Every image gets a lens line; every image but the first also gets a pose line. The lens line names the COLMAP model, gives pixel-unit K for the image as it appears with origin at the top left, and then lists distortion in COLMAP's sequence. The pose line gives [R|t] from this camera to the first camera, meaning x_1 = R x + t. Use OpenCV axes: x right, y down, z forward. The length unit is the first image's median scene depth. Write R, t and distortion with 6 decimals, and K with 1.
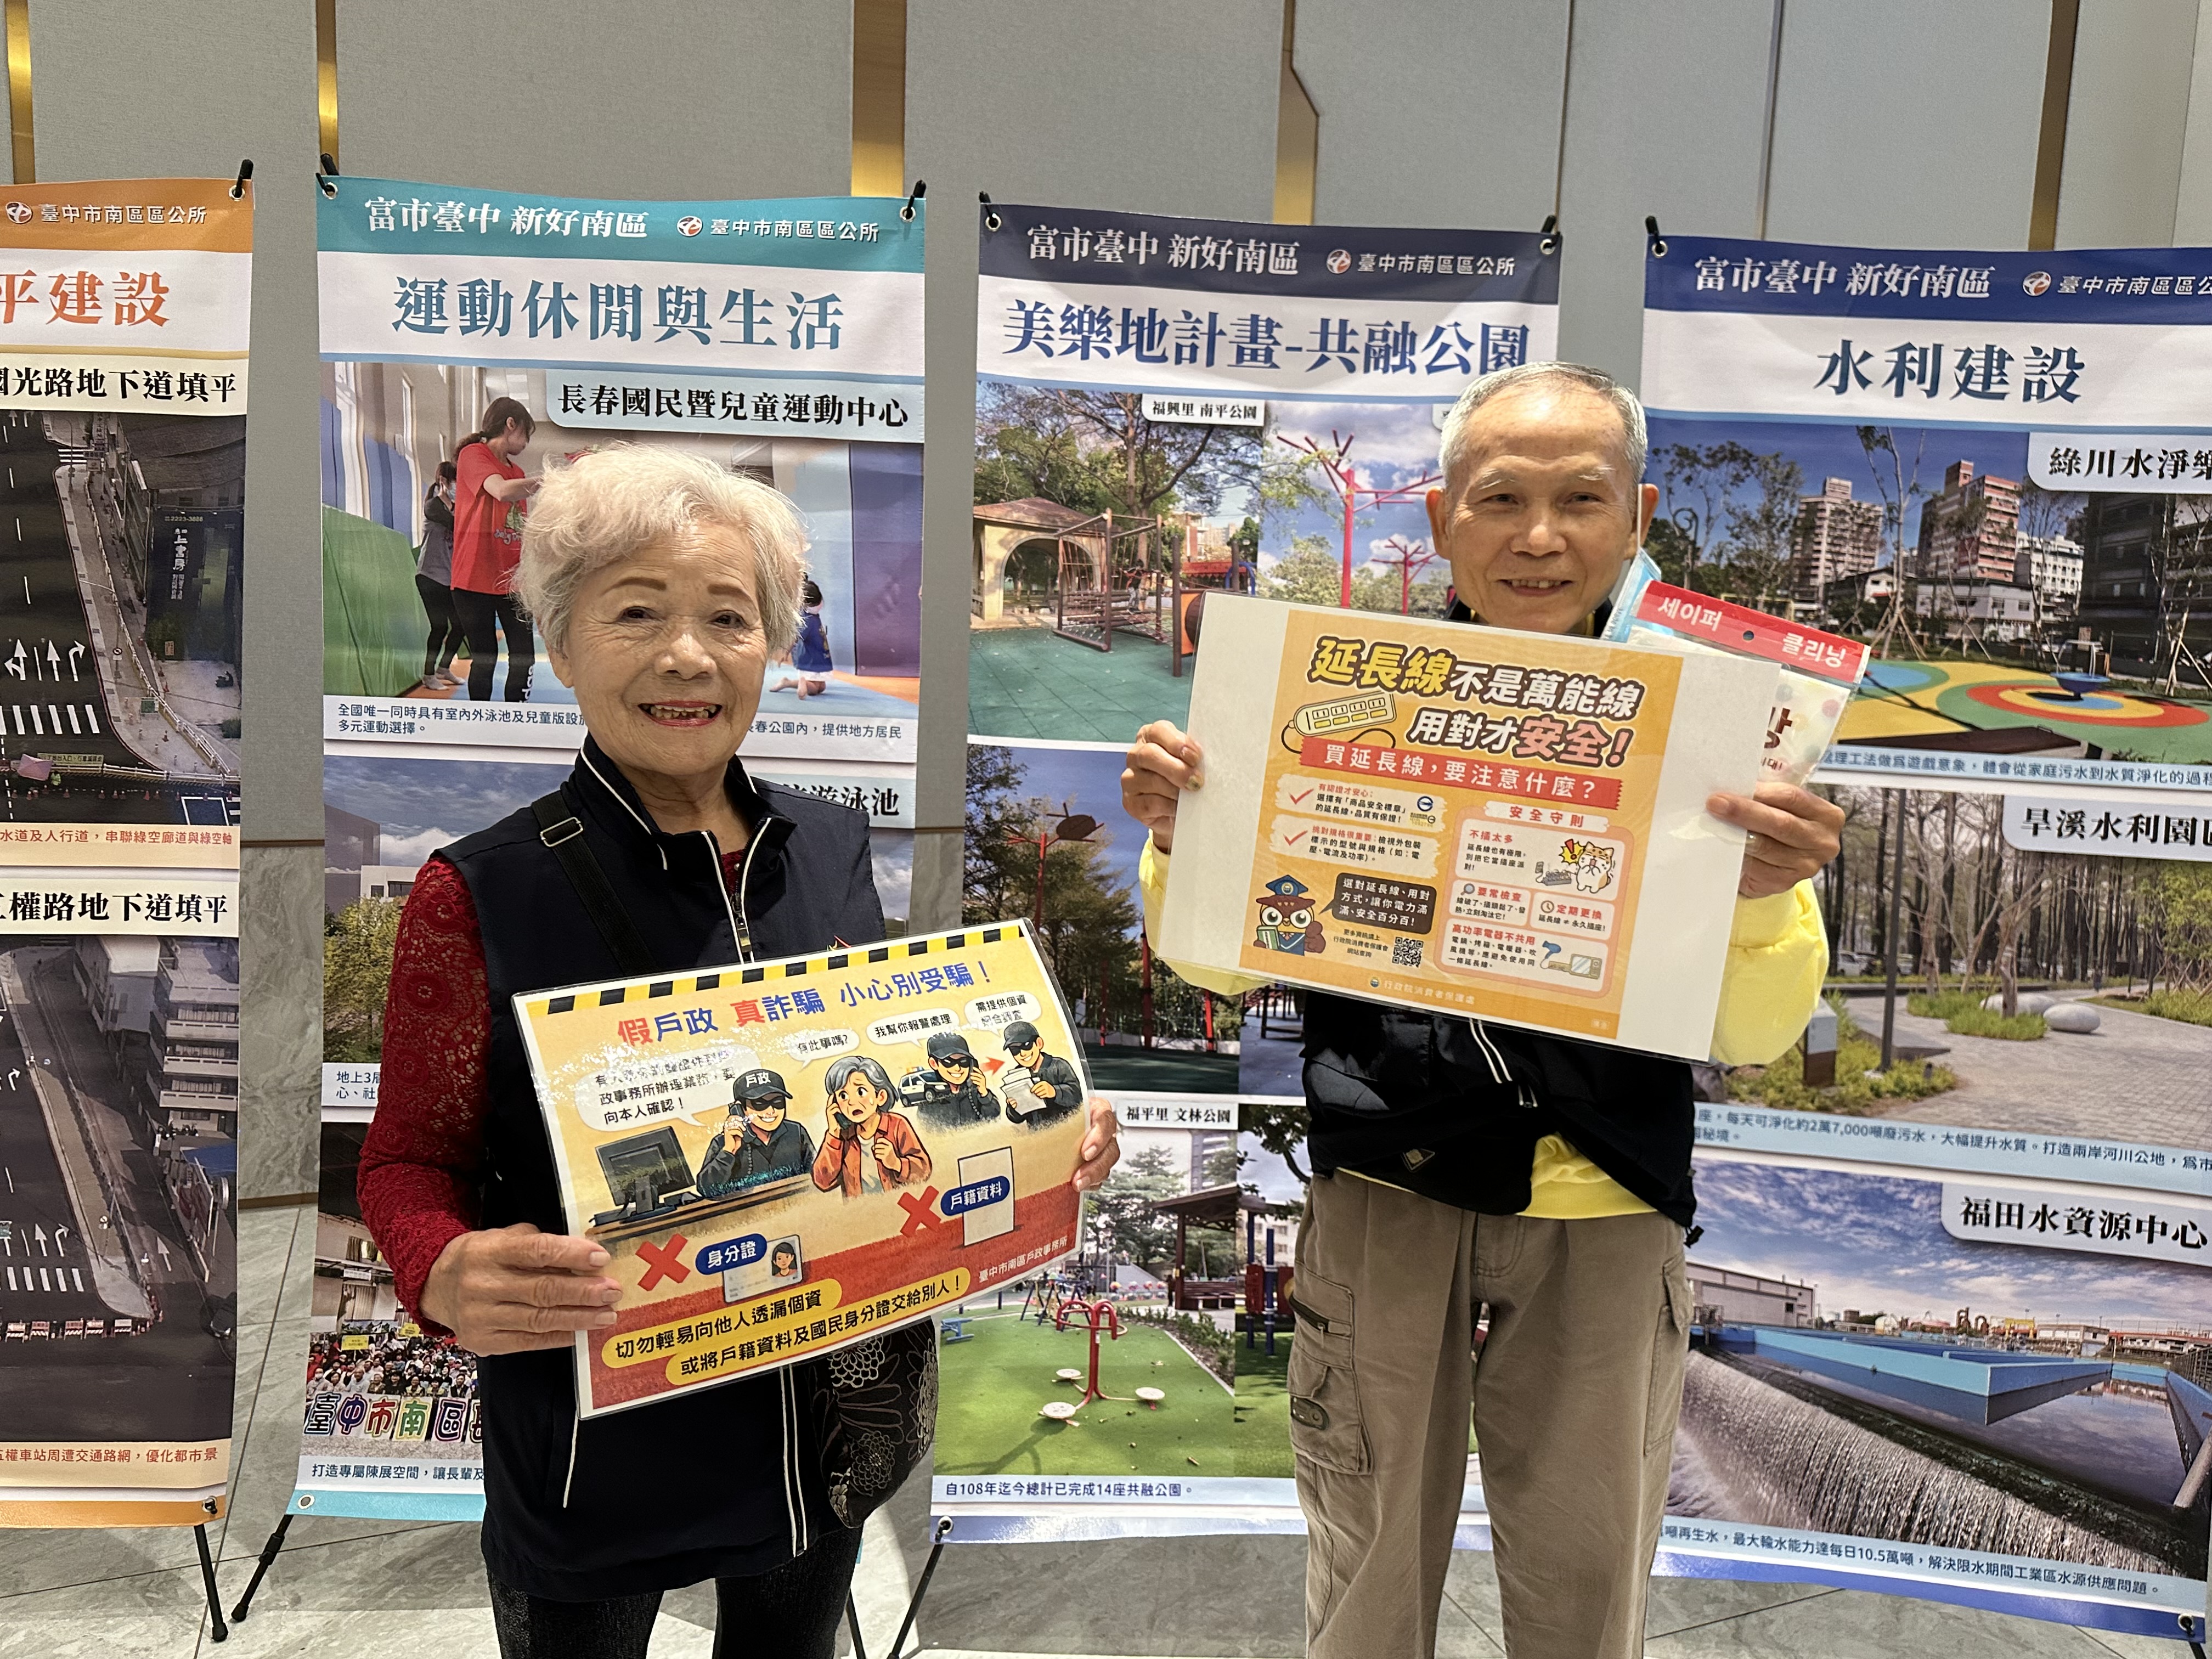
lens RADIAL K [[1555.5, 0, 1171.1], [0, 1555.5, 843.2], [0, 0, 1]] dist [0.047253, -0.027174]
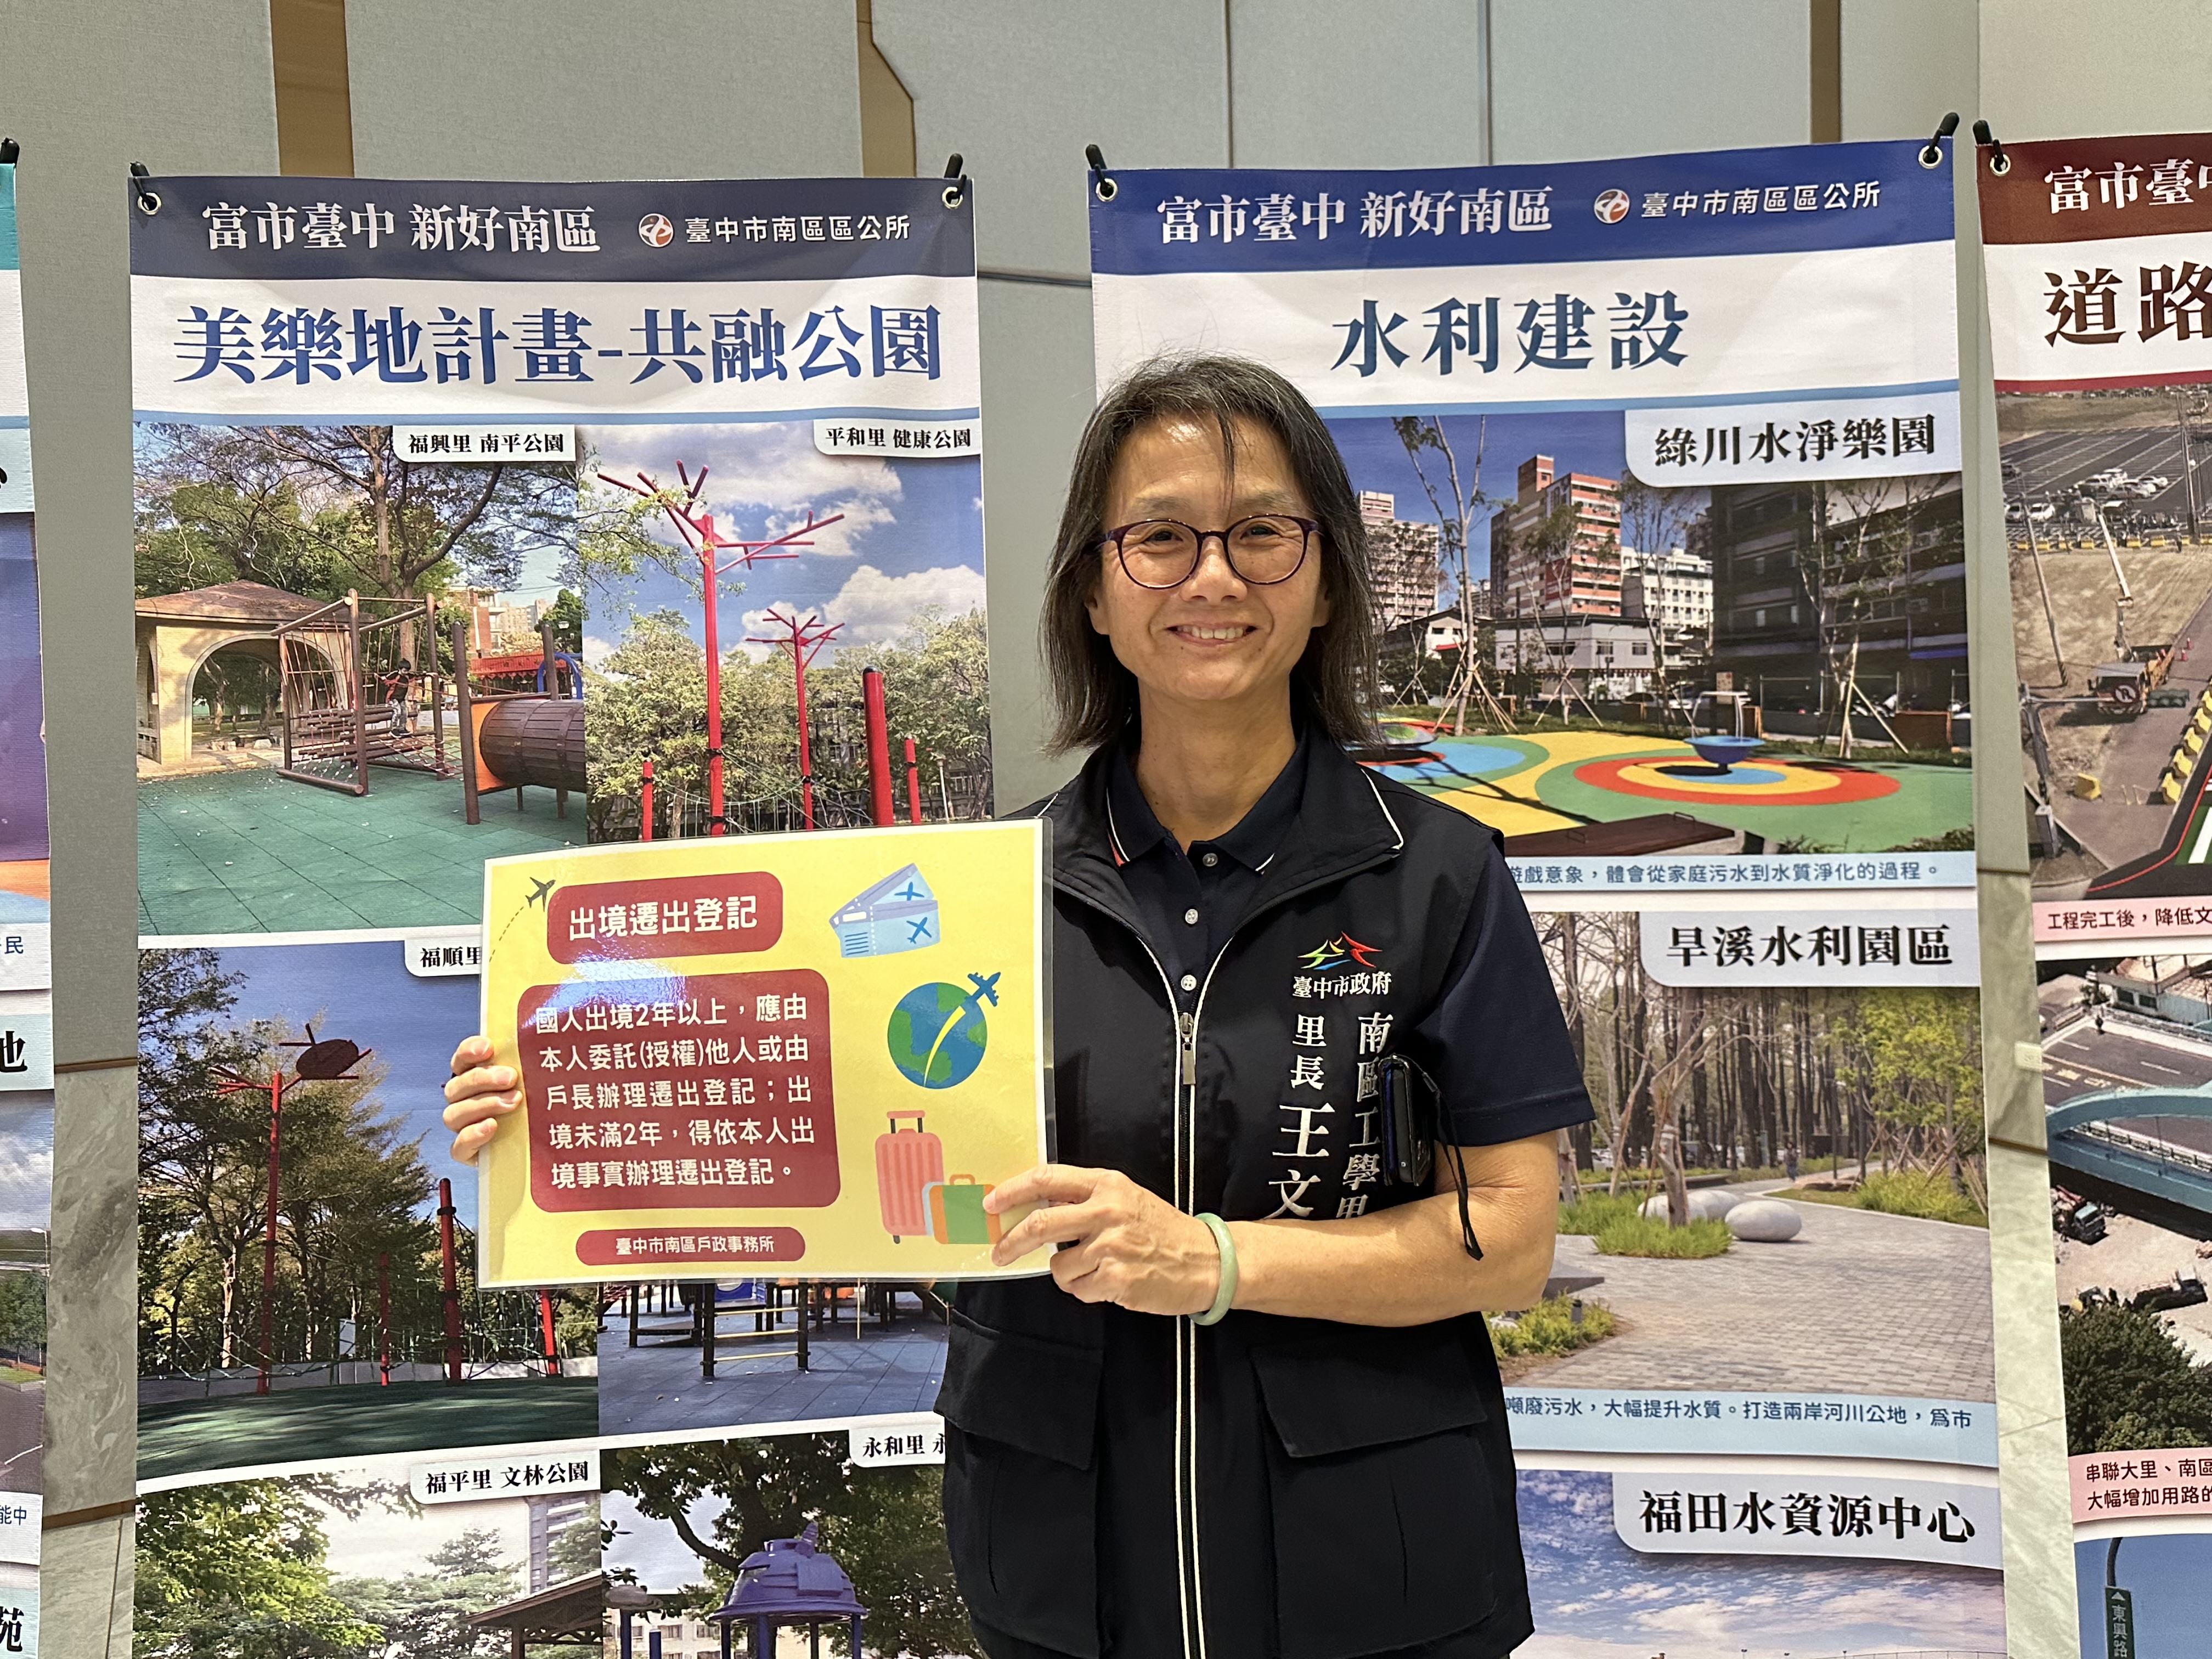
lens RADIAL K [[1812.2, 0, 1089.3], [0, 1812.2, 872.0], [0, 0, 1]] dist [0.070538, -0.083569]
pose [[0.995562, -0.074609, 0.057352, 0.235565], [0.077748, 0.995477, -0.054605, -0.023098], [-0.053018, 0.058822, 0.996860, 0.189709]]
